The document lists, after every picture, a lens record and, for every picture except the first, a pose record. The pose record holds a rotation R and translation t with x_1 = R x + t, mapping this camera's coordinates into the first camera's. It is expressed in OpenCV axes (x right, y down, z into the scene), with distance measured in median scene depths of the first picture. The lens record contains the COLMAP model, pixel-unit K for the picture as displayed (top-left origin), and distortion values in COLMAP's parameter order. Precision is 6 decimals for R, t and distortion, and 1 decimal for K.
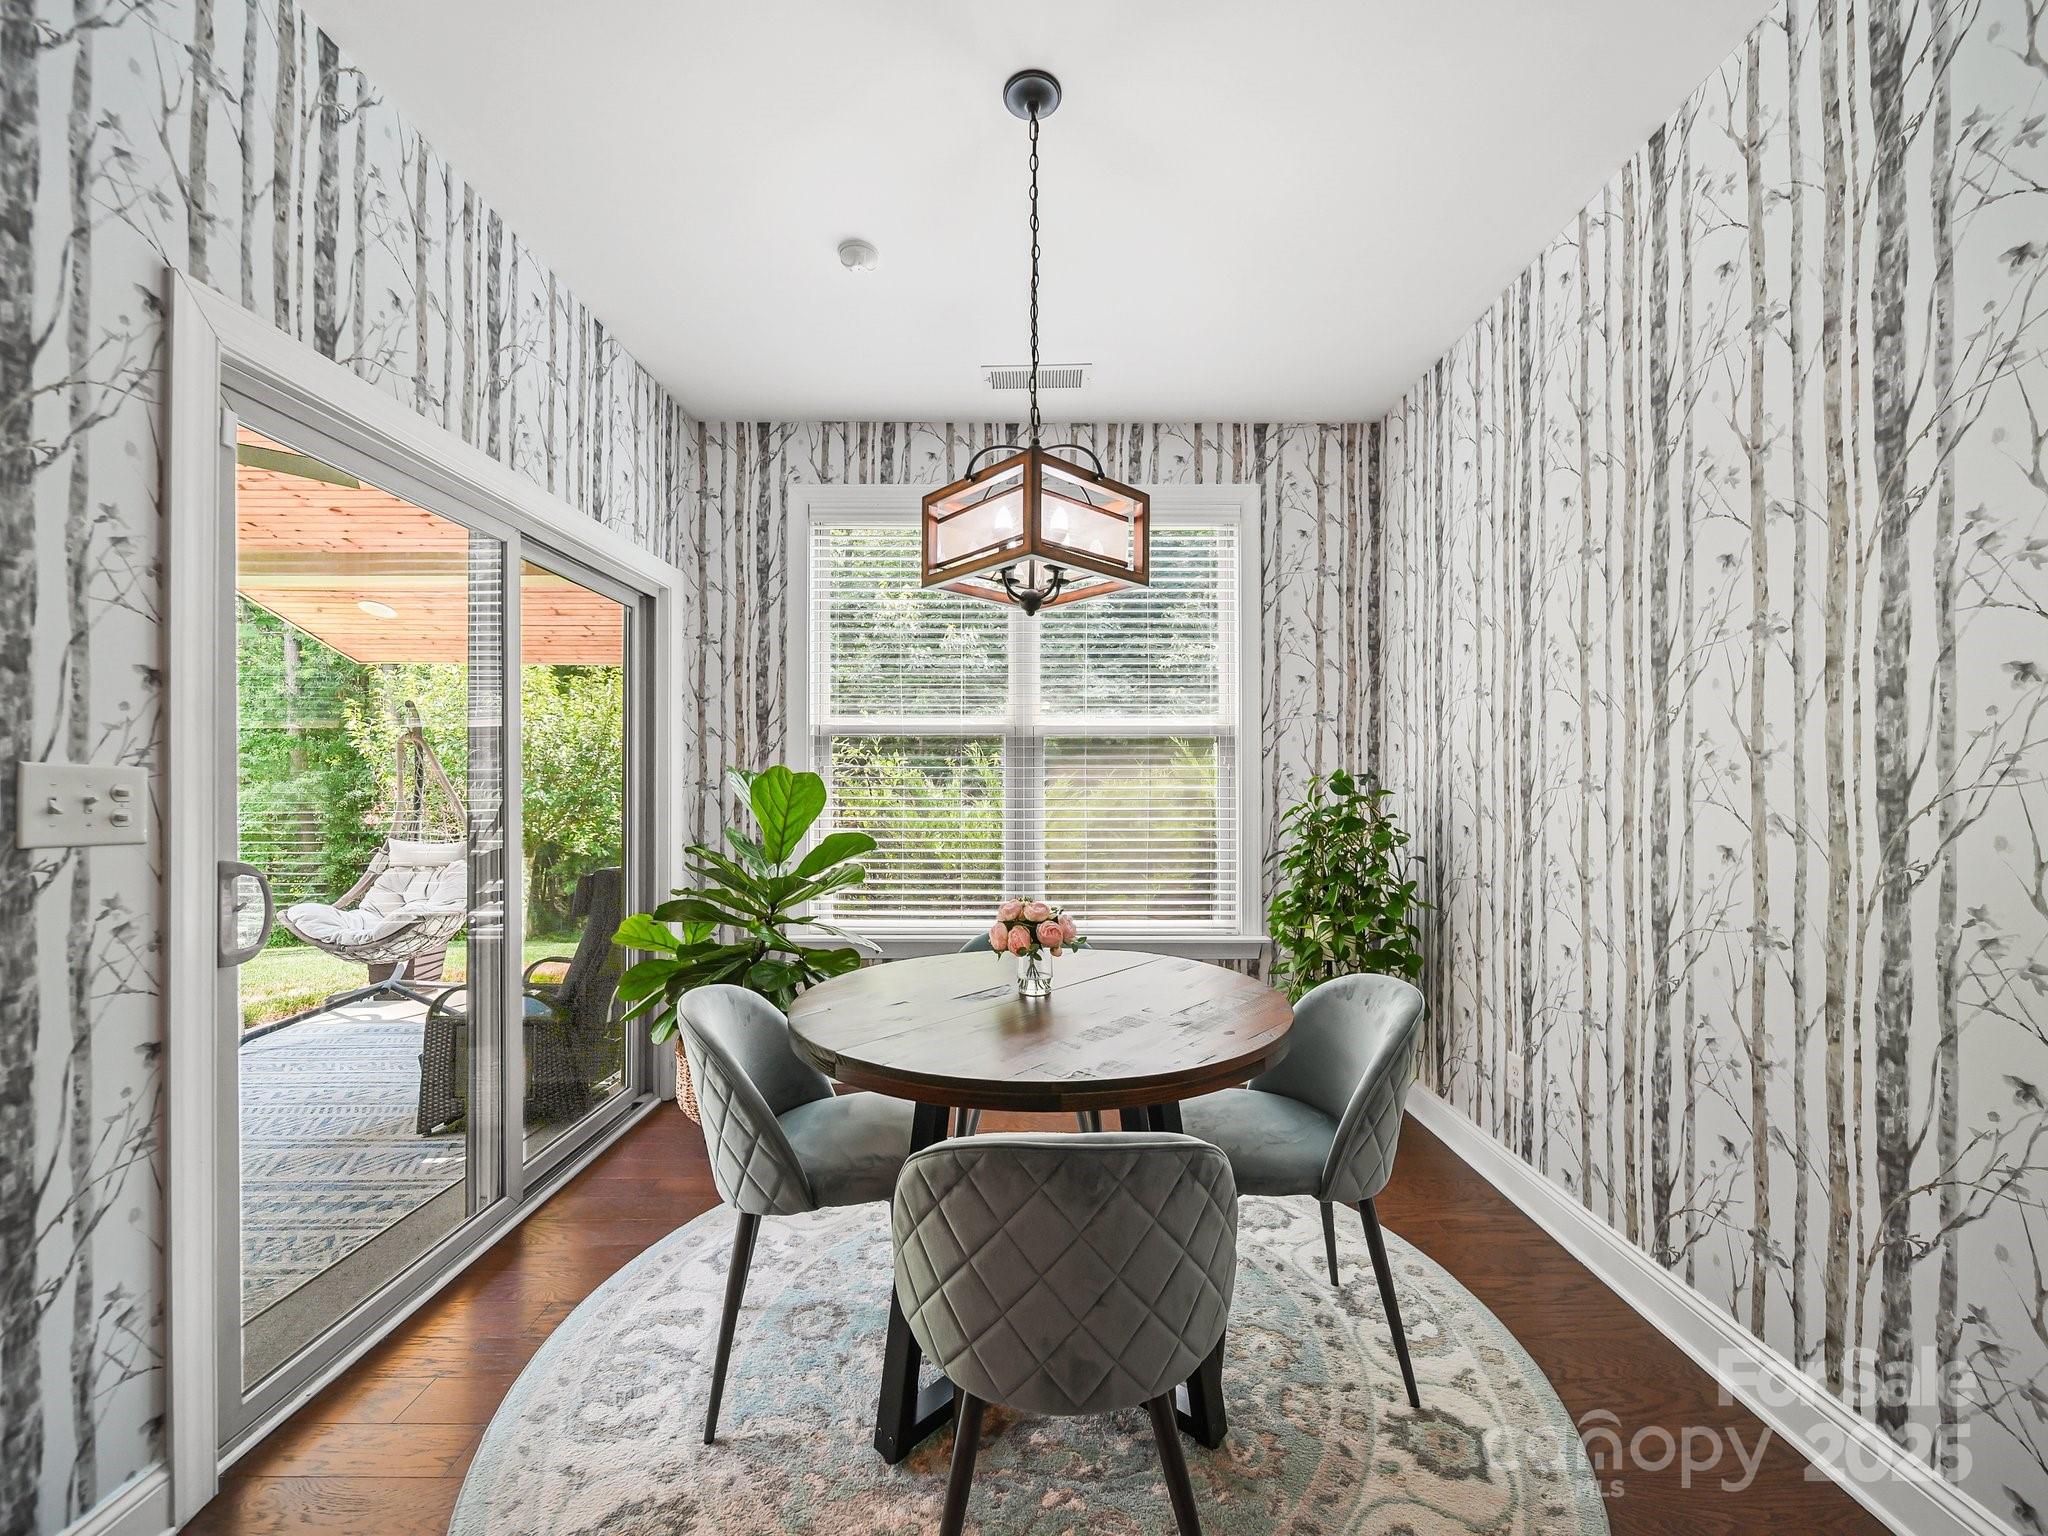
lens RADIAL K [[818.9, 0, 1024.0], [0, 818.9, 768.0], [0, 0, 1]] dist [-0.001517, -0.000268]
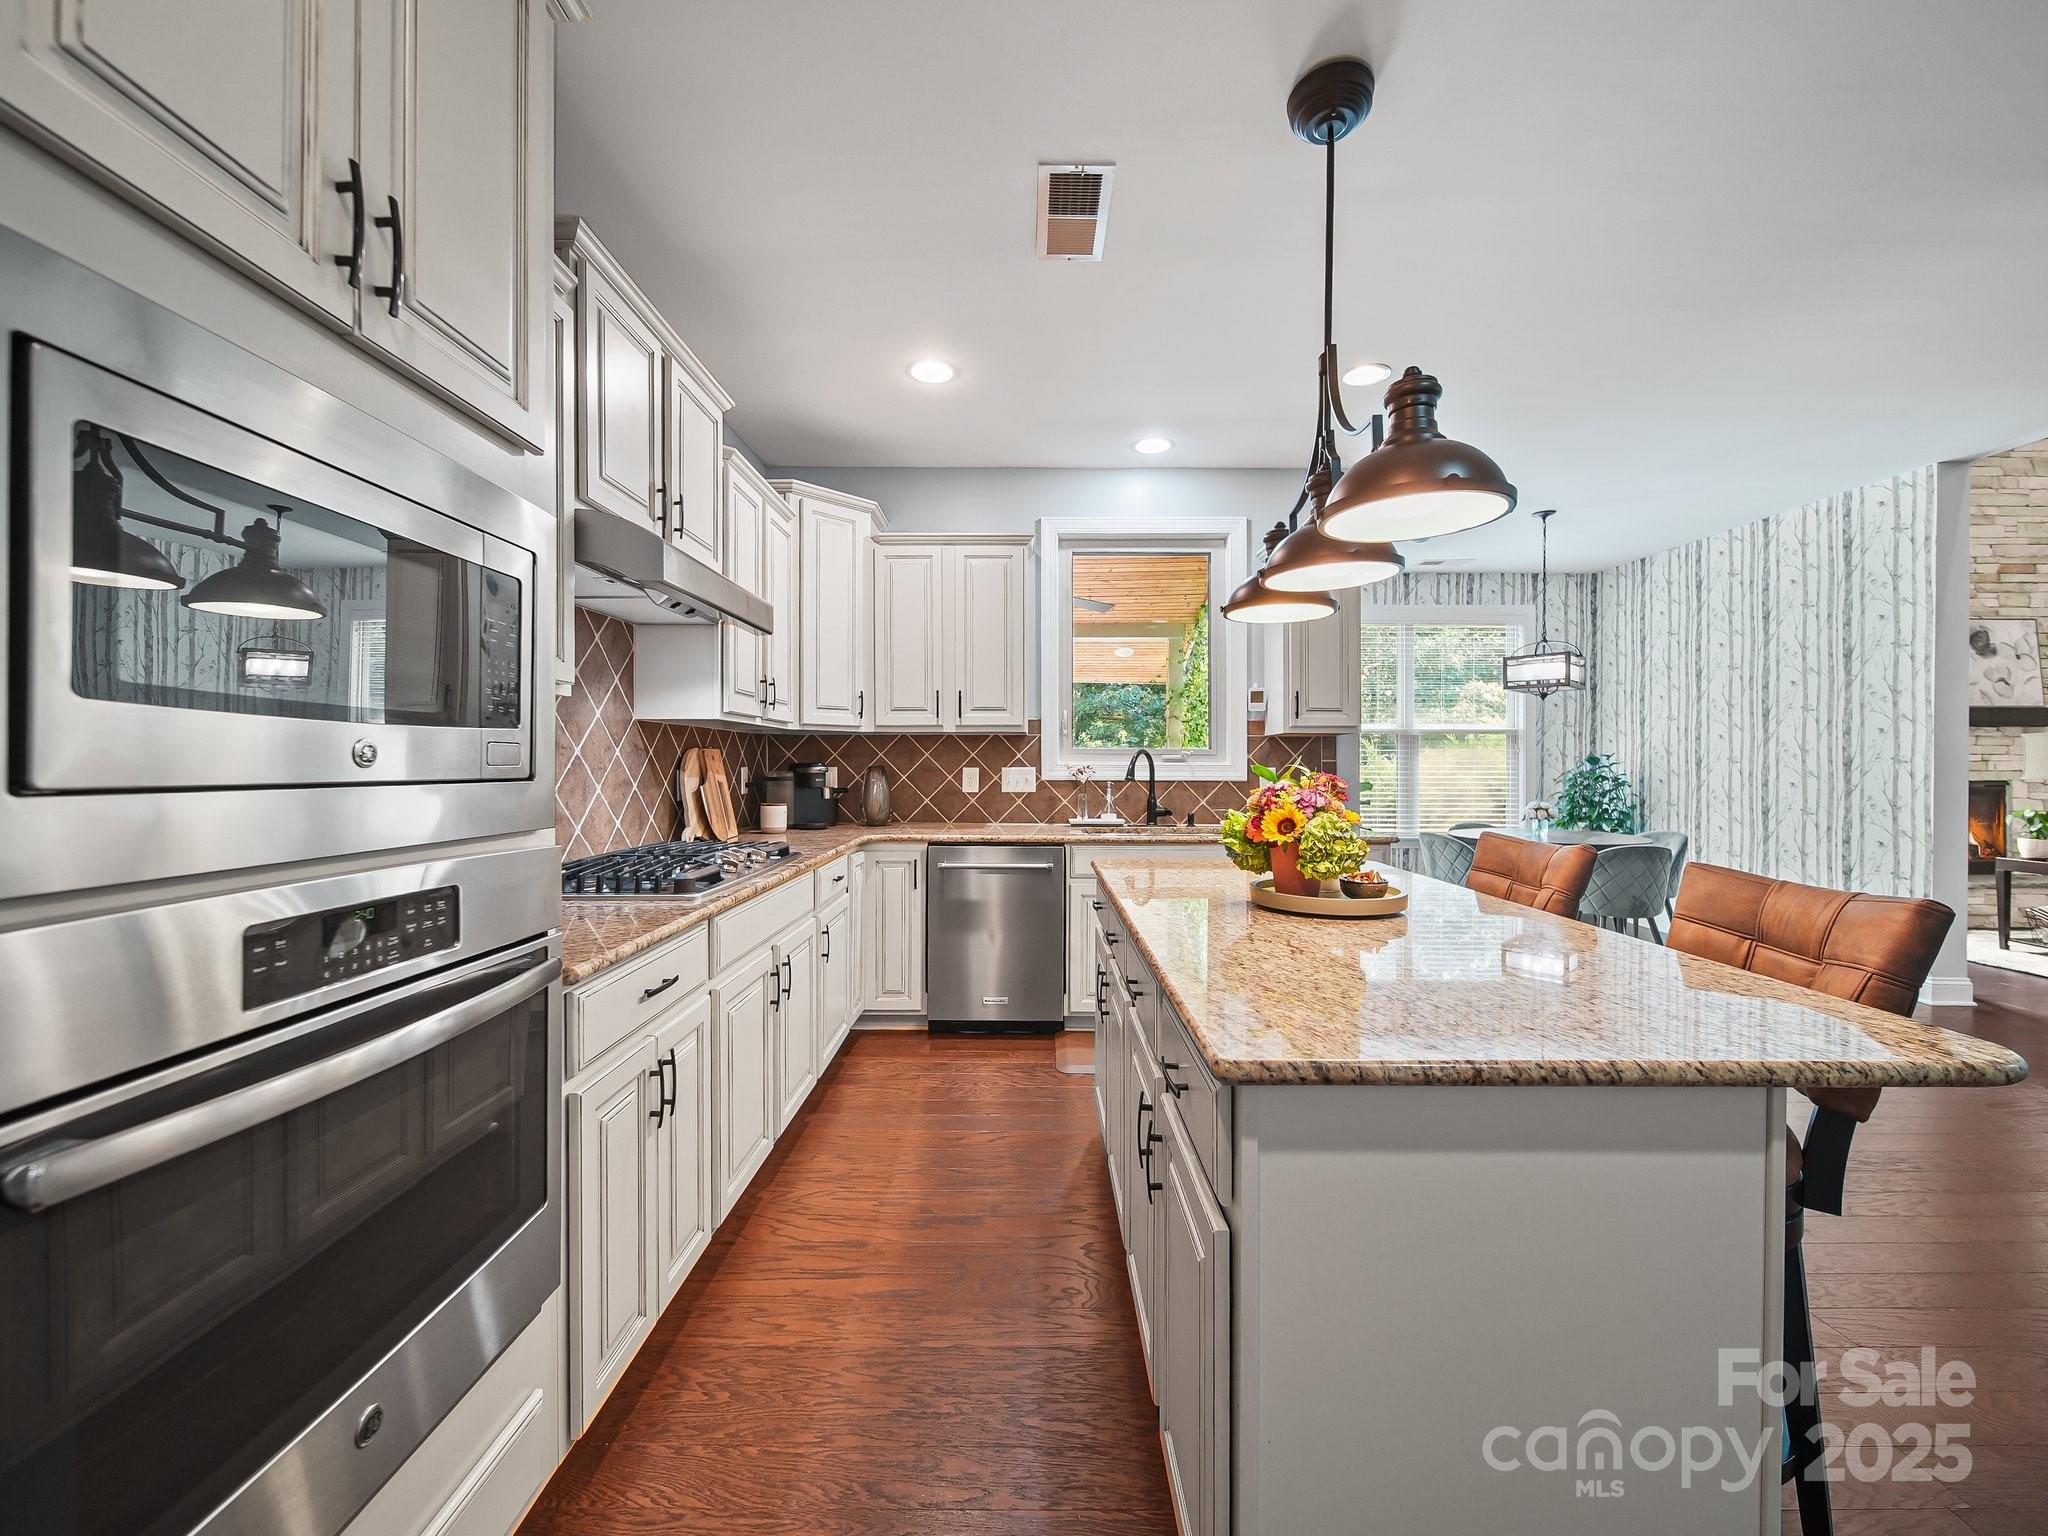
lens RADIAL K [[812.4, 0, 1027.0], [0, 812.4, 747.6], [0, 0, 1]] dist [-0.000916, -0.000172]
pose [[0.999994, -0.002404, 0.002533, -1.151404], [0.002379, 0.999947, 0.009977, -0.037898], [-0.002557, -0.009971, 0.999947, -1.156280]]
